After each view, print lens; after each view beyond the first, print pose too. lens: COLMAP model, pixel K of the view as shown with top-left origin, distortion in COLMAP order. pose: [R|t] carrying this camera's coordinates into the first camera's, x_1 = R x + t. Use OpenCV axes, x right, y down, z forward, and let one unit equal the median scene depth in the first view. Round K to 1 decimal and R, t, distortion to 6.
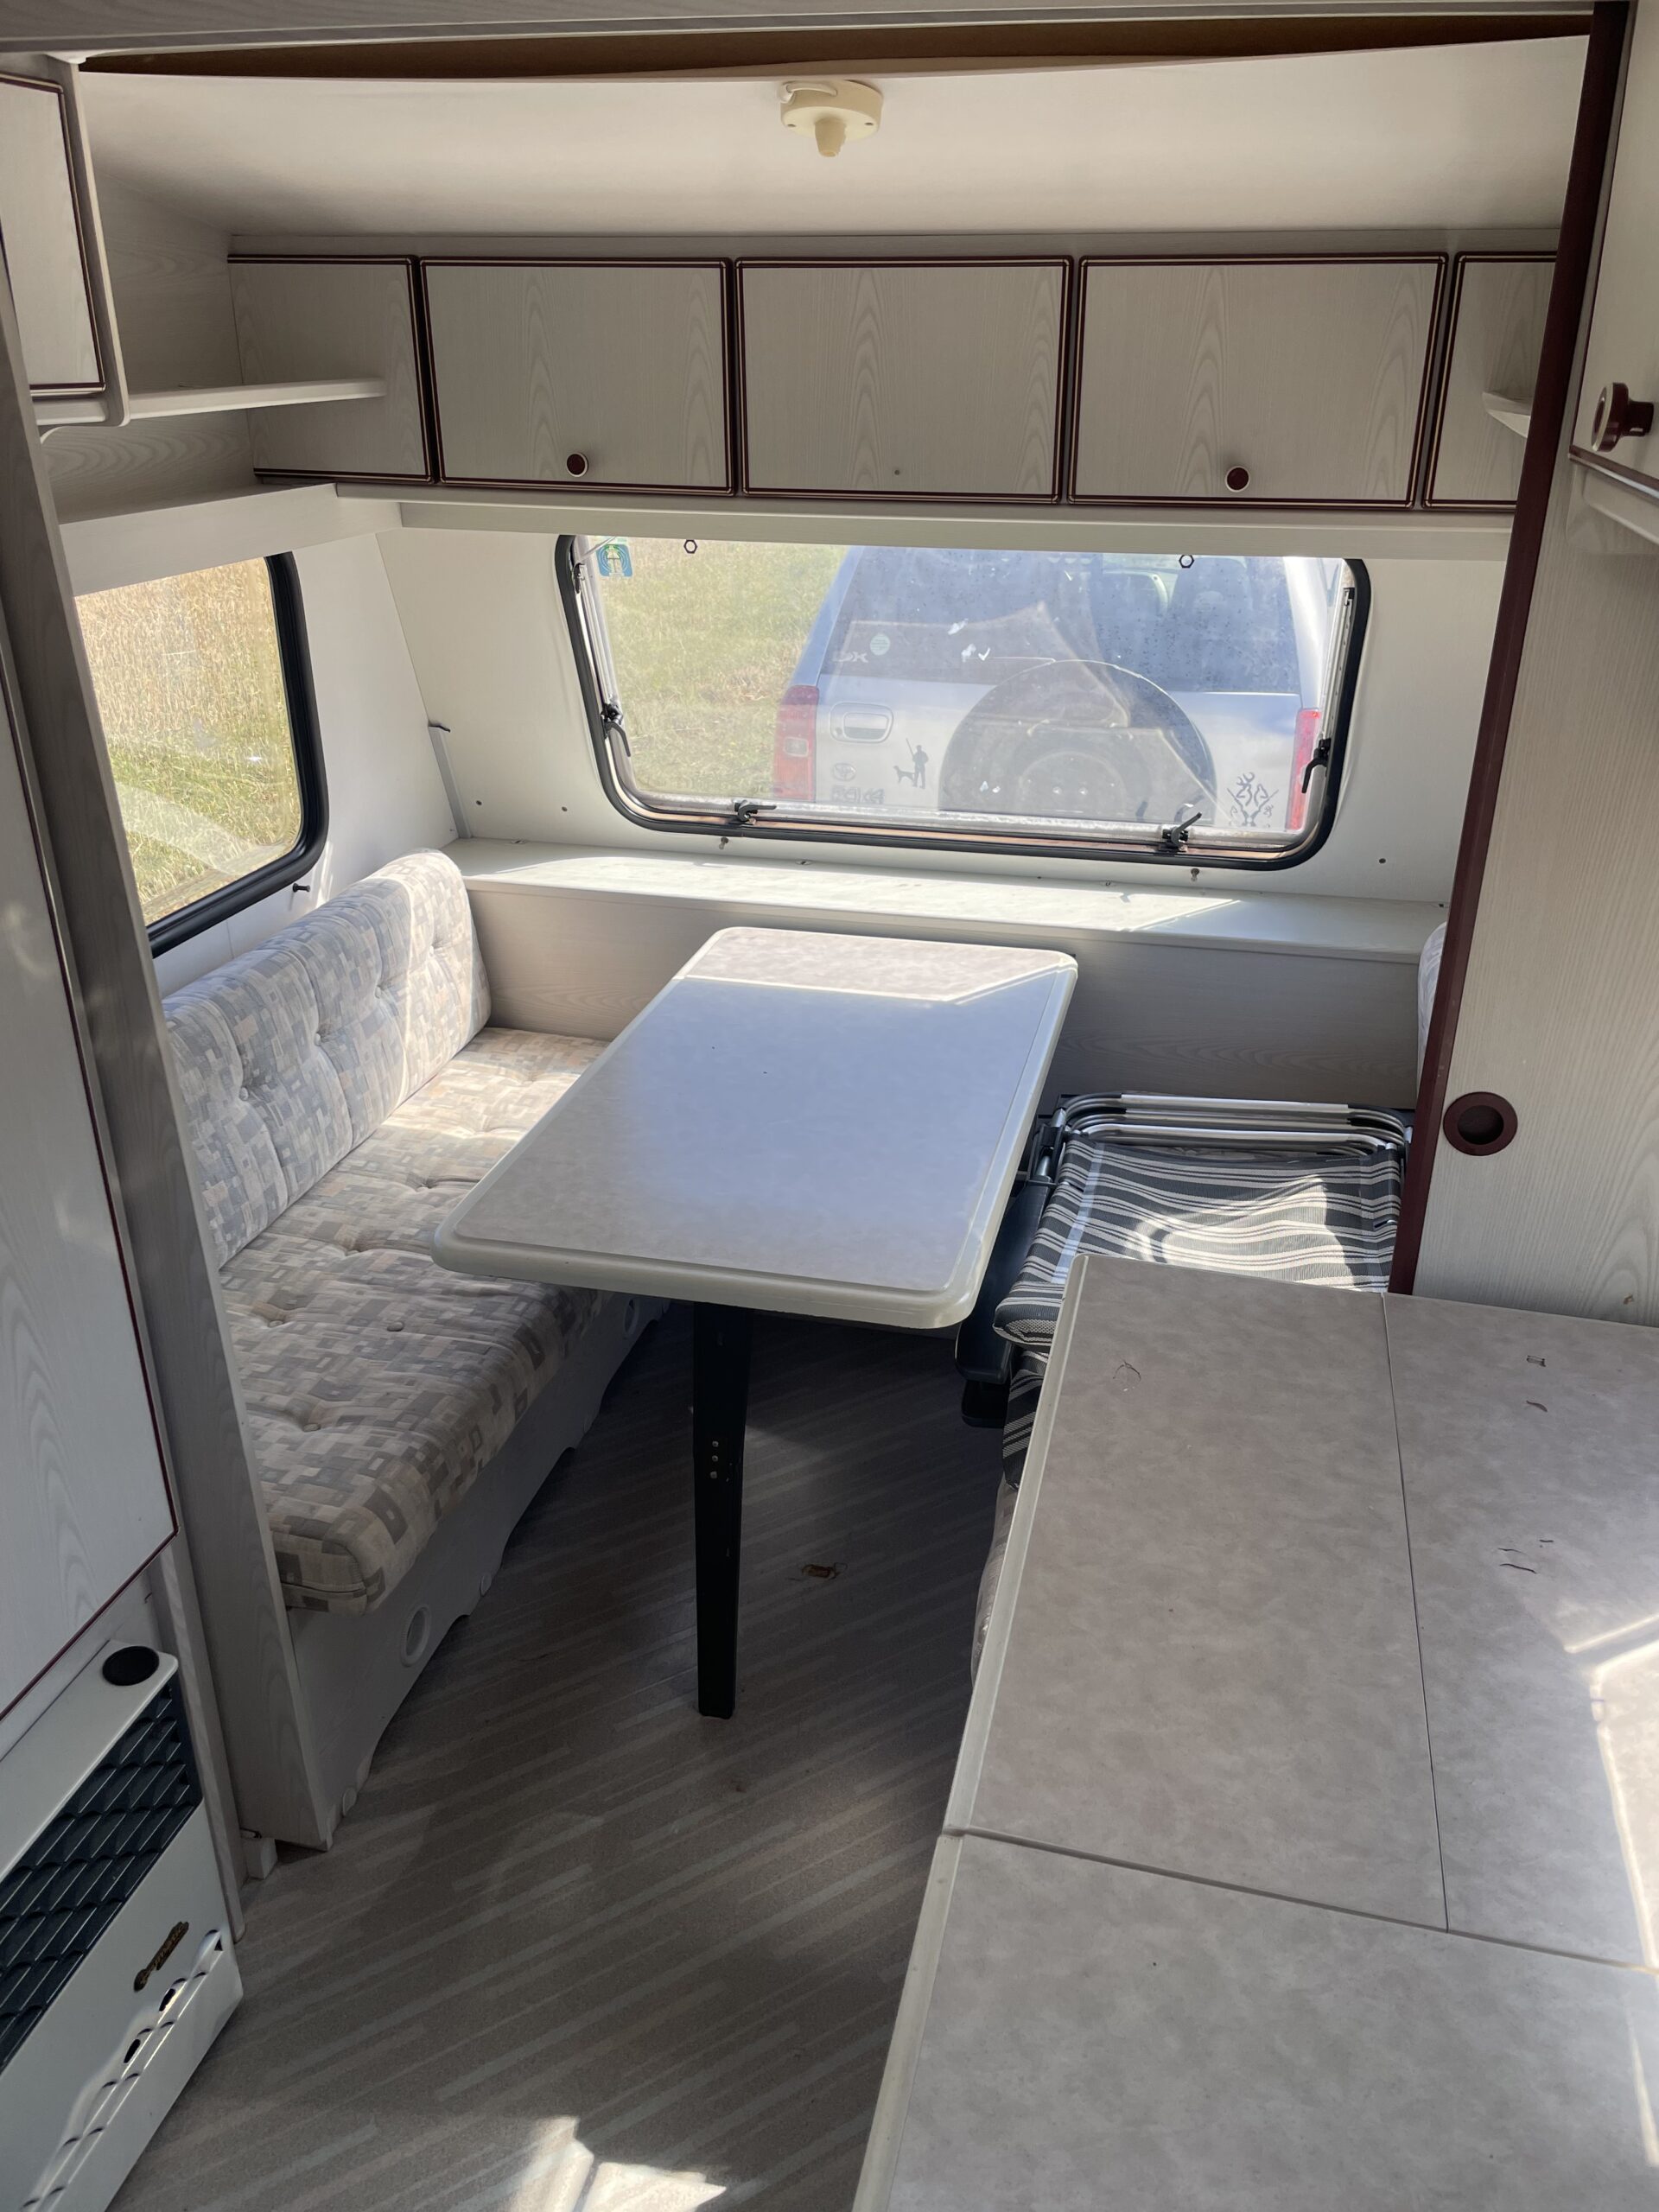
lens RADIAL K [[1667.8, 0, 829.5], [0, 1667.8, 1106.0], [0, 0, 1]] dist [0.094208, -0.124511]
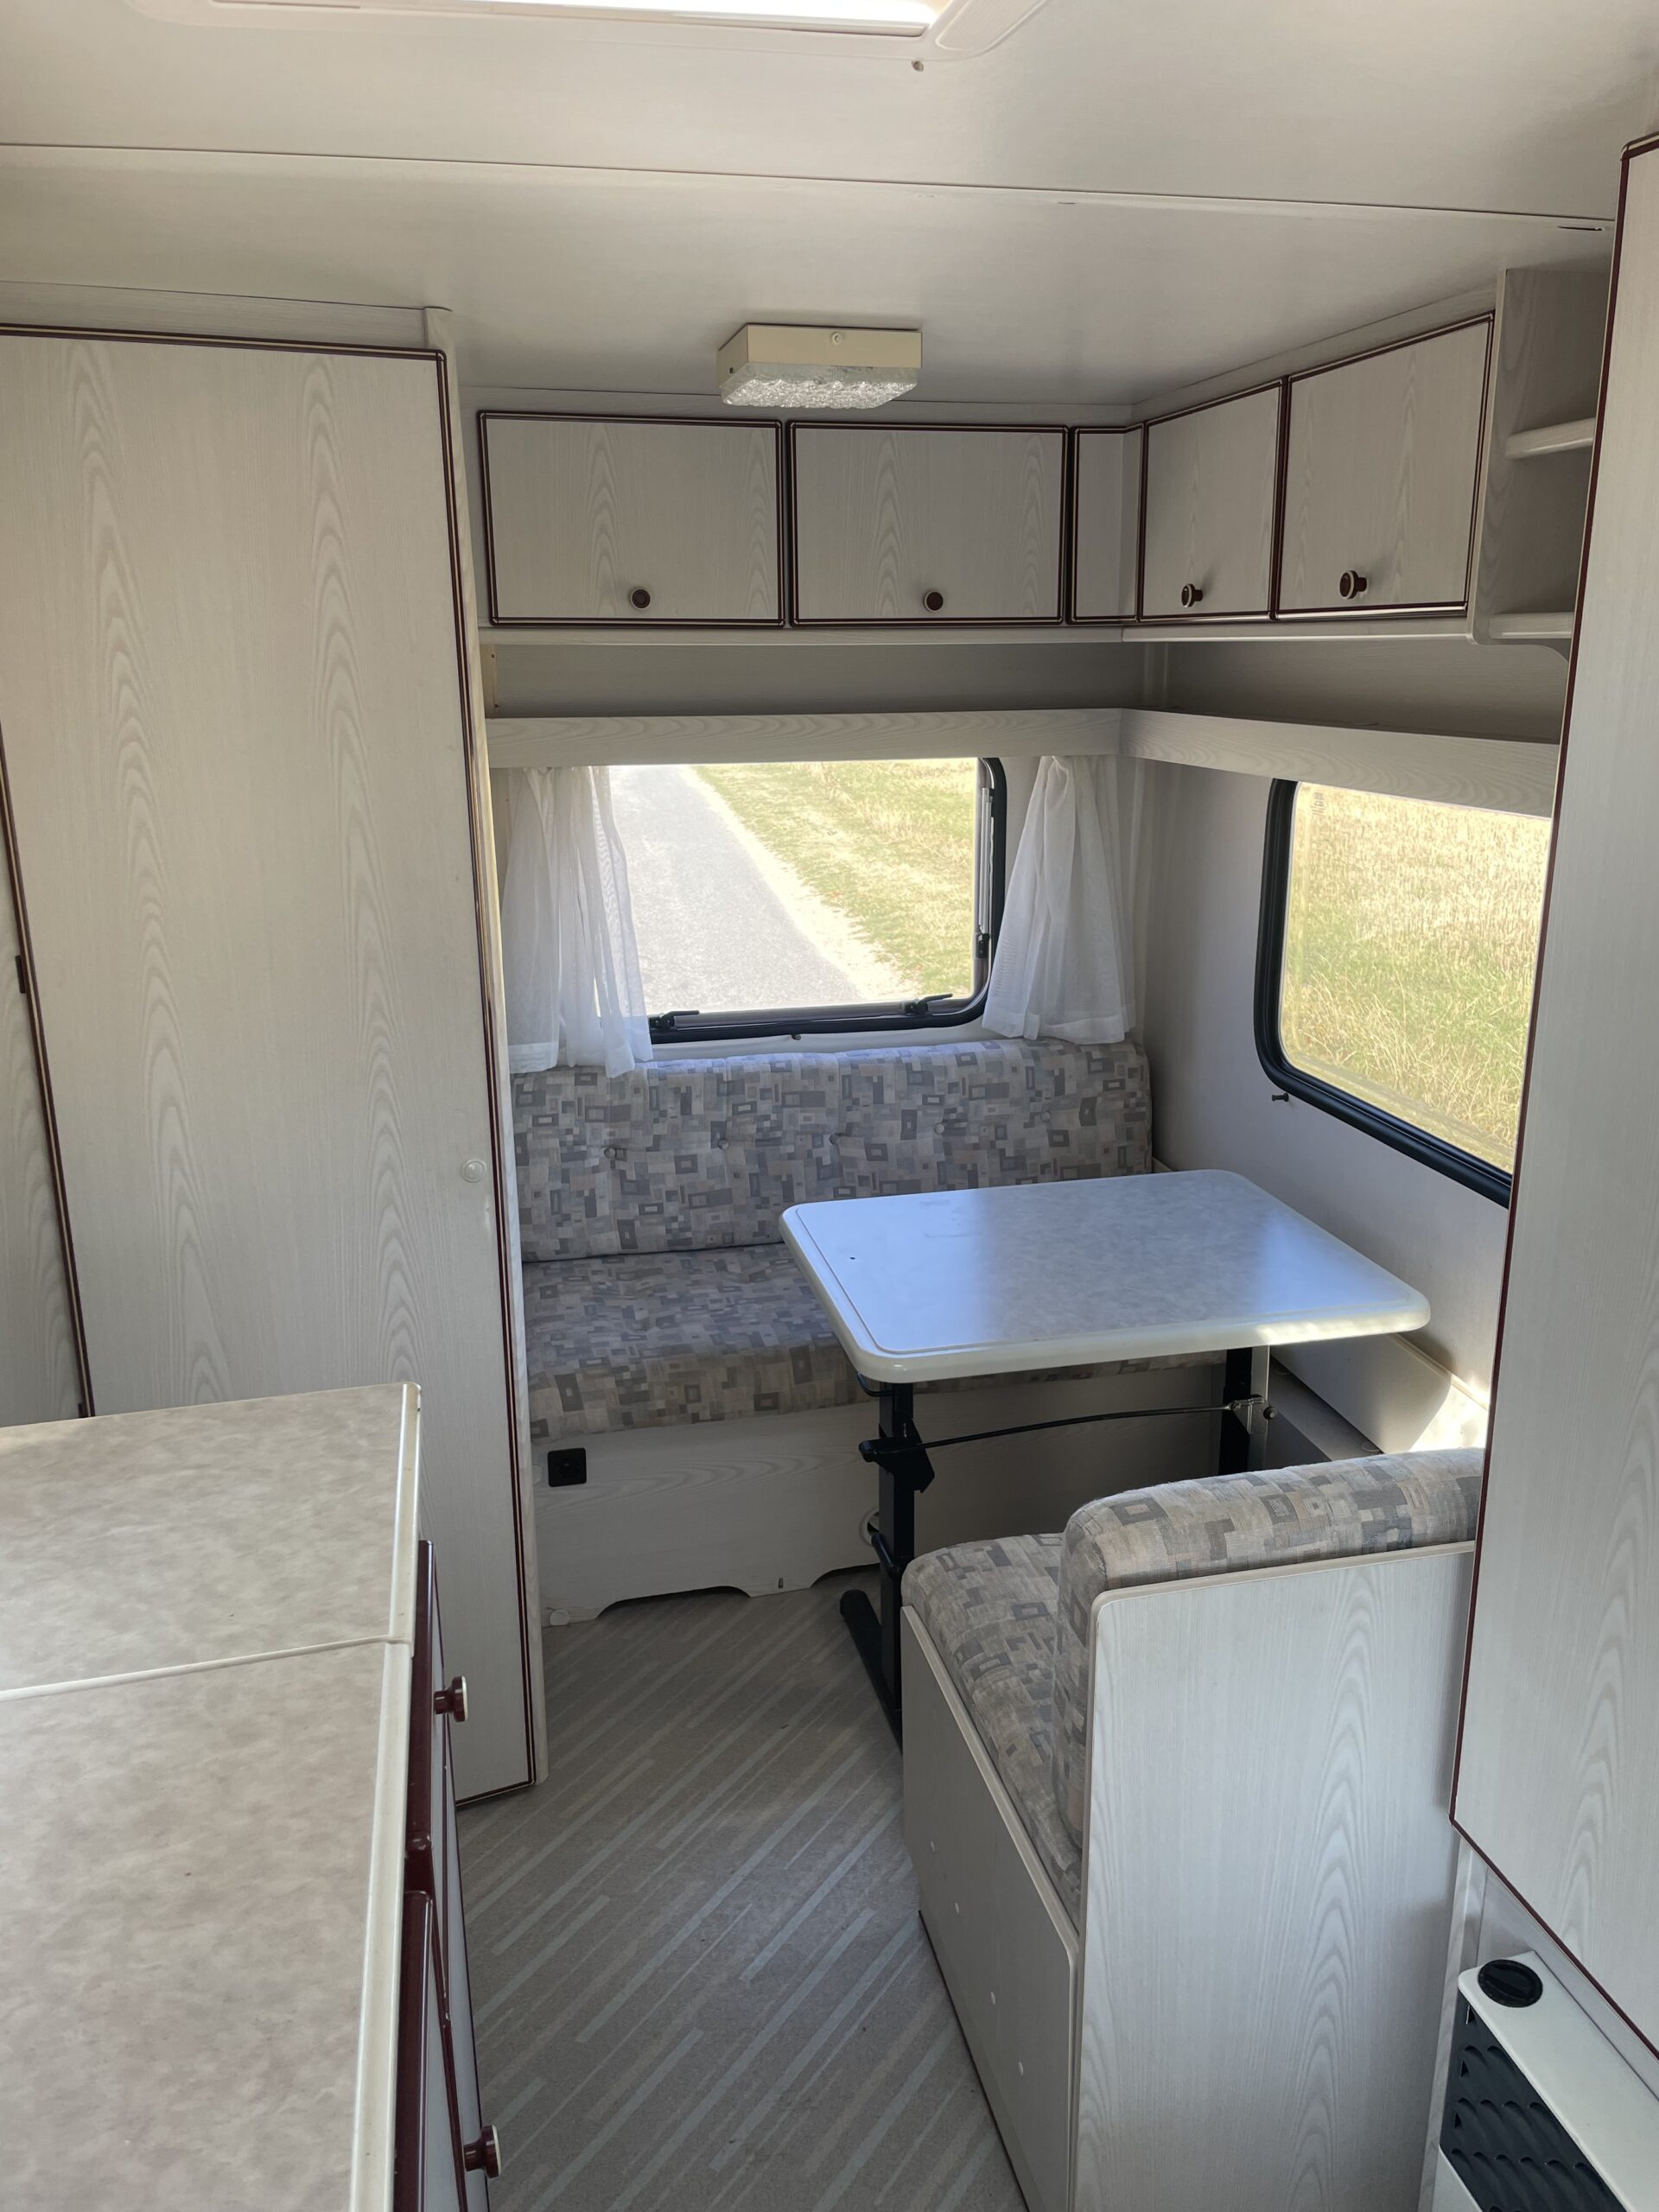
lens RADIAL K [[1667.8, 0, 829.5], [0, 1667.8, 1106.0], [0, 0, 1]] dist [0.094208, -0.124511]
pose [[-0.896011, 0.124205, -0.426306, 0.228547], [-0.180883, 0.774710, 0.605893, -0.573410], [0.405518, 0.619998, -0.671682, 1.459472]]
